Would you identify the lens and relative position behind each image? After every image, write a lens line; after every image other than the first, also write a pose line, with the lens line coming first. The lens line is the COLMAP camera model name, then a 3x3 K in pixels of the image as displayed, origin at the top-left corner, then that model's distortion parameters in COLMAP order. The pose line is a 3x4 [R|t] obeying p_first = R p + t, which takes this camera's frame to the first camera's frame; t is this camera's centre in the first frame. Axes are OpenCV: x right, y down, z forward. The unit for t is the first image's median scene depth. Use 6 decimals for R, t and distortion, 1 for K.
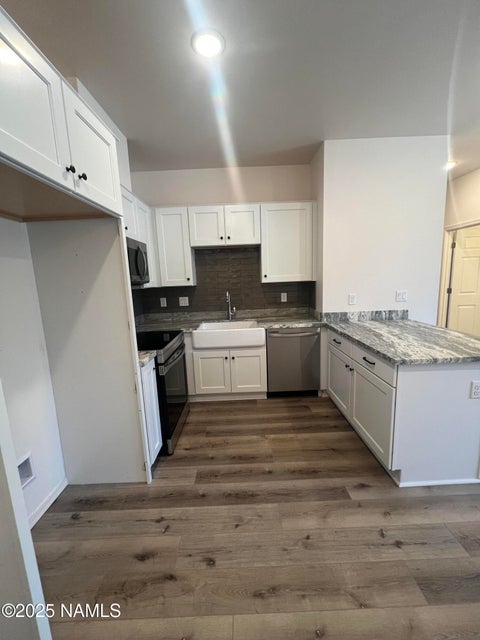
lens RADIAL K [[256.0, 0, 242.5], [0, 256.0, 319.3], [0, 0, 1]] dist [-0.000111, 0.000068]
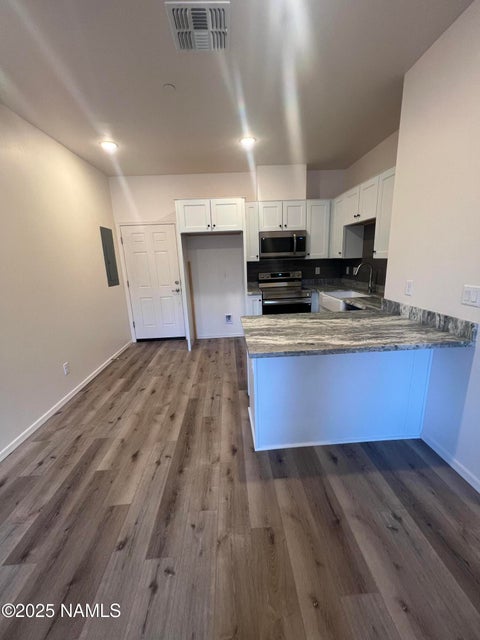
lens RADIAL K [[256.0, 0, 241.5], [0, 256.0, 321.3], [0, 0, 1]] dist [-0.000111, 0.000068]
pose [[0.040696, 0.277859, -0.959759, 2.035647], [-0.117433, 0.955228, 0.271568, -0.229876], [0.992247, 0.101656, 0.071504, 0.873707]]
